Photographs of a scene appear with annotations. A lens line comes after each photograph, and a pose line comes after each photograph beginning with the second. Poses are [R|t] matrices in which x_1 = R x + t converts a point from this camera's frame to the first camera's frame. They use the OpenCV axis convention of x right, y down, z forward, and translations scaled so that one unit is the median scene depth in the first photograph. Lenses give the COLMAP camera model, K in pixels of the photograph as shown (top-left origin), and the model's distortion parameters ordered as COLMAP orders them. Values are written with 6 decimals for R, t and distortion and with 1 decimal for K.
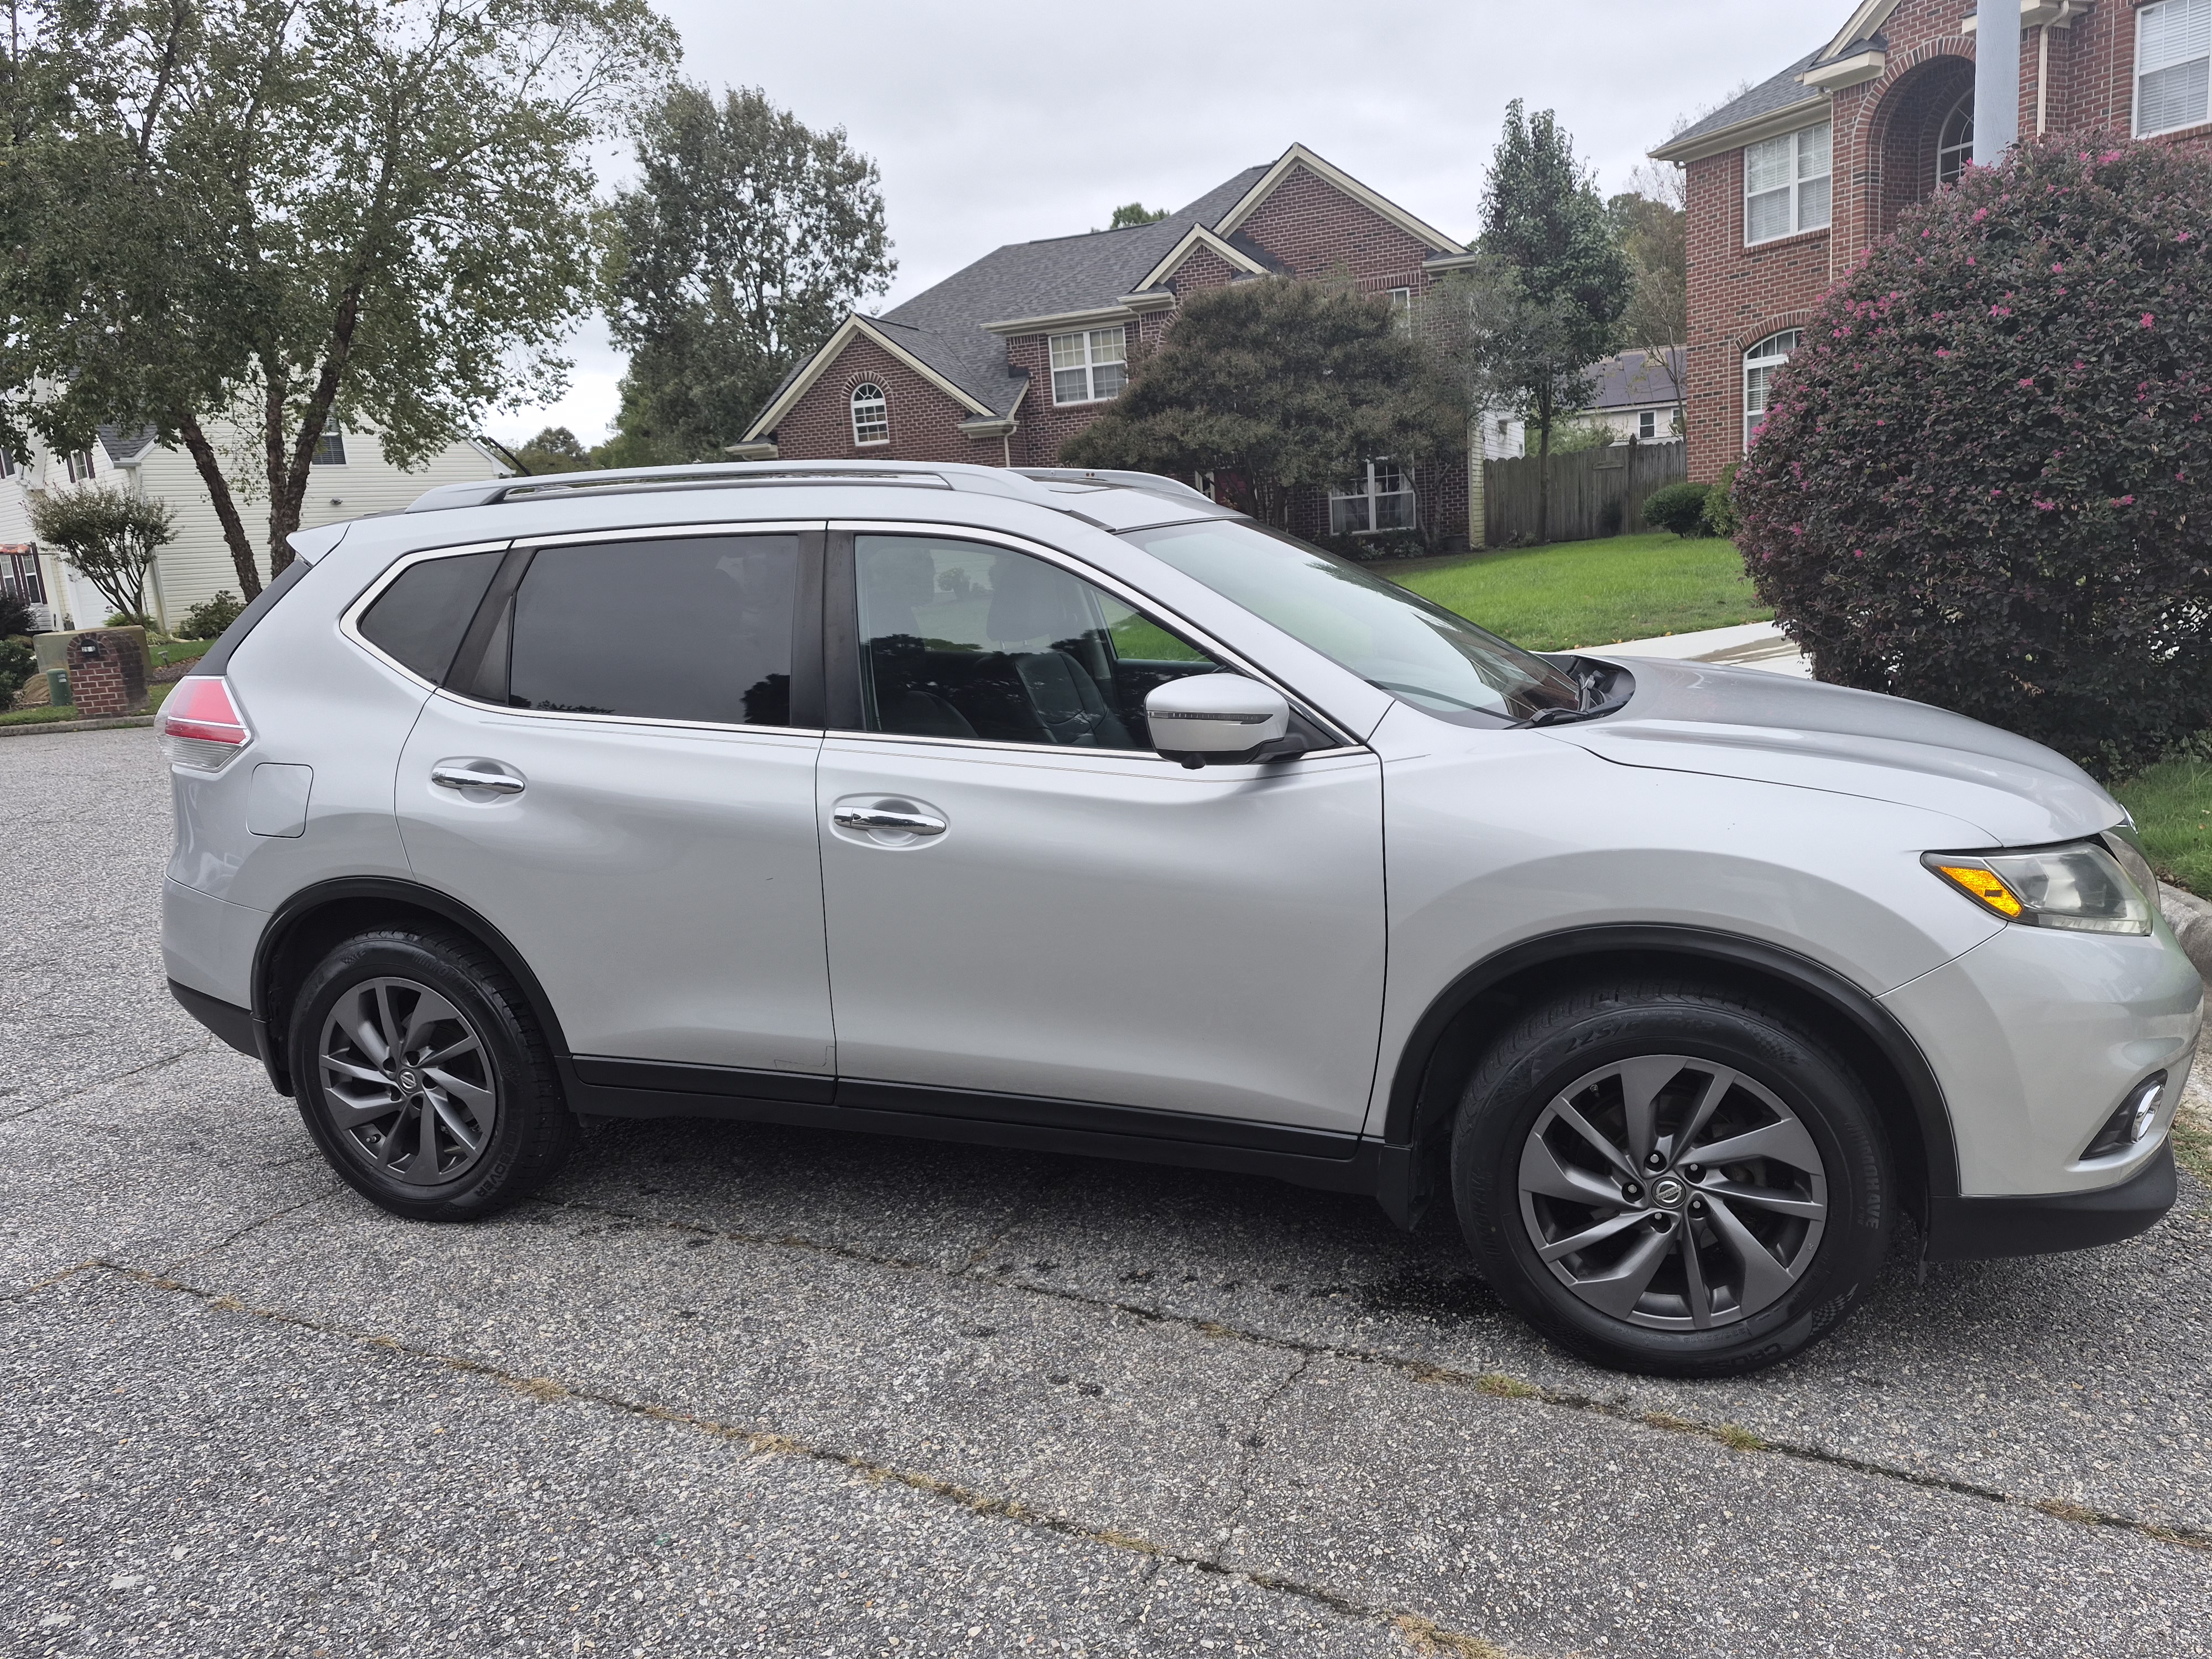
lens RADIAL K [[1541.0, 0, 1106.0], [0, 1541.0, 829.5], [0, 0, 1]] dist [0.004947, -0.004310]
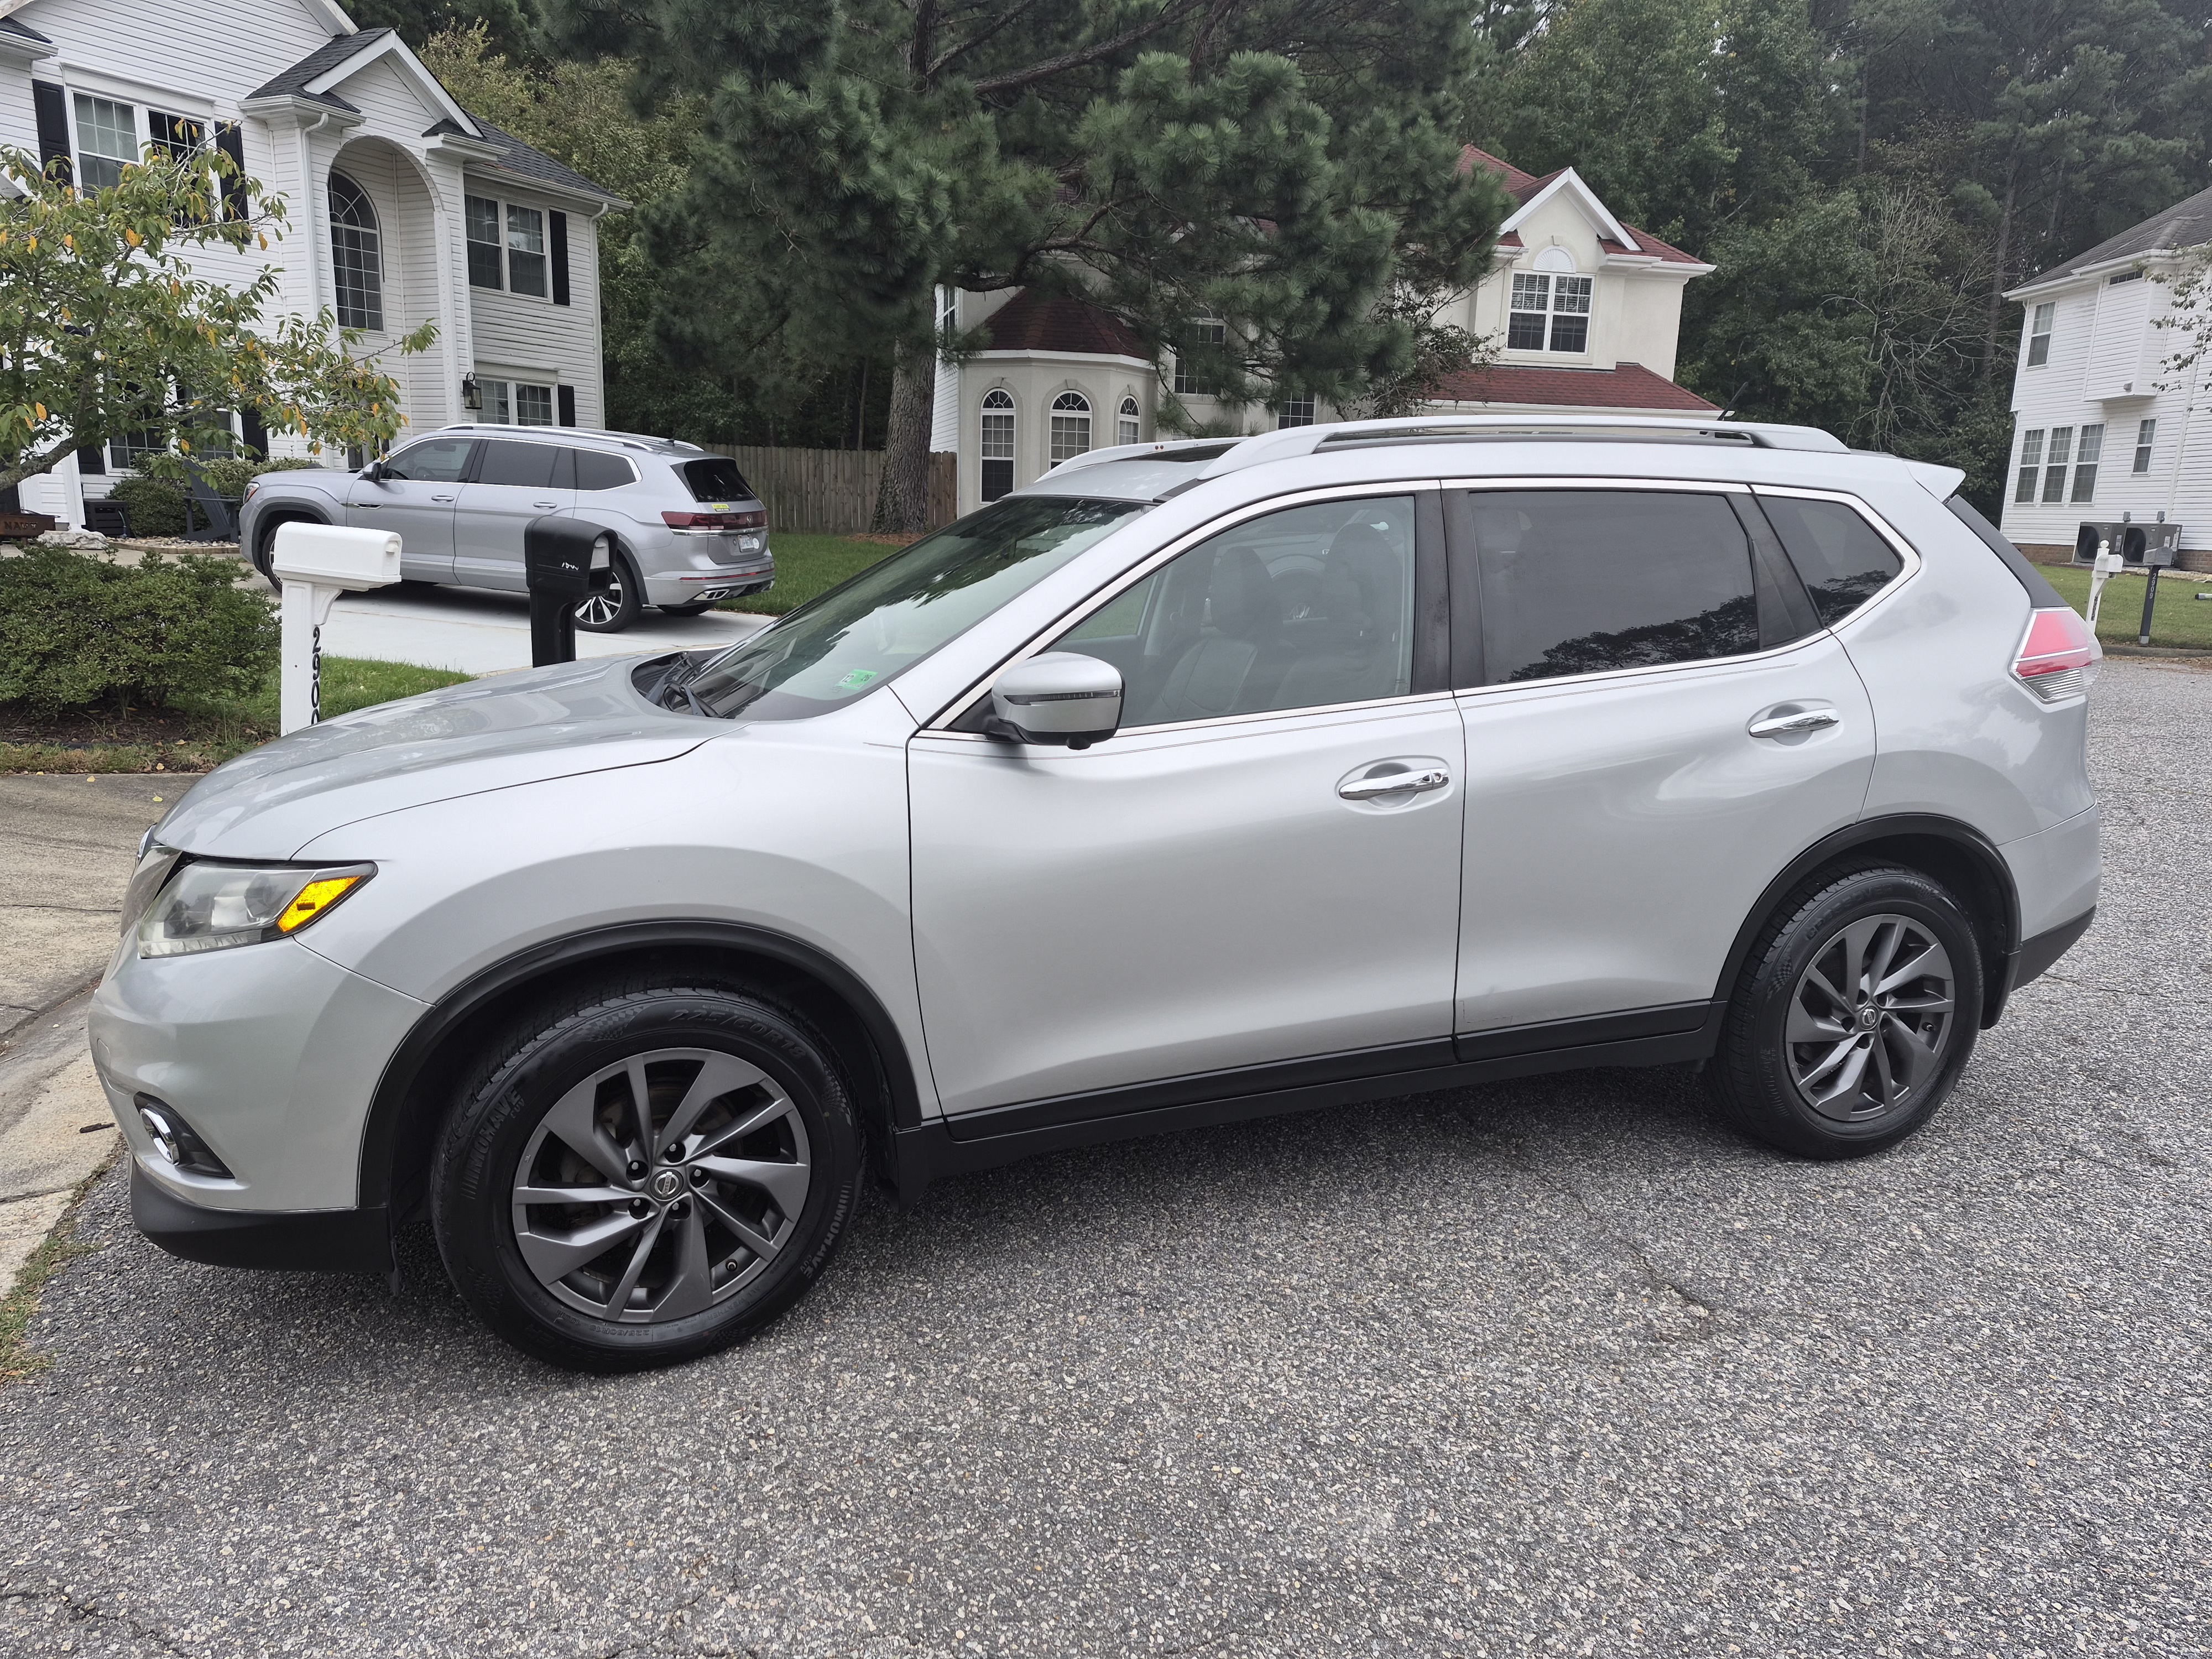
lens RADIAL K [[1541.0, 0, 1106.0], [0, 1541.0, 829.5], [0, 0, 1]] dist [0.004947, -0.004310]
pose [[0.783039, -0.082618, 0.616461, -0.958536], [0.084903, 0.996059, 0.025646, -0.017637], [-0.616150, 0.032258, 0.786968, 0.343378]]
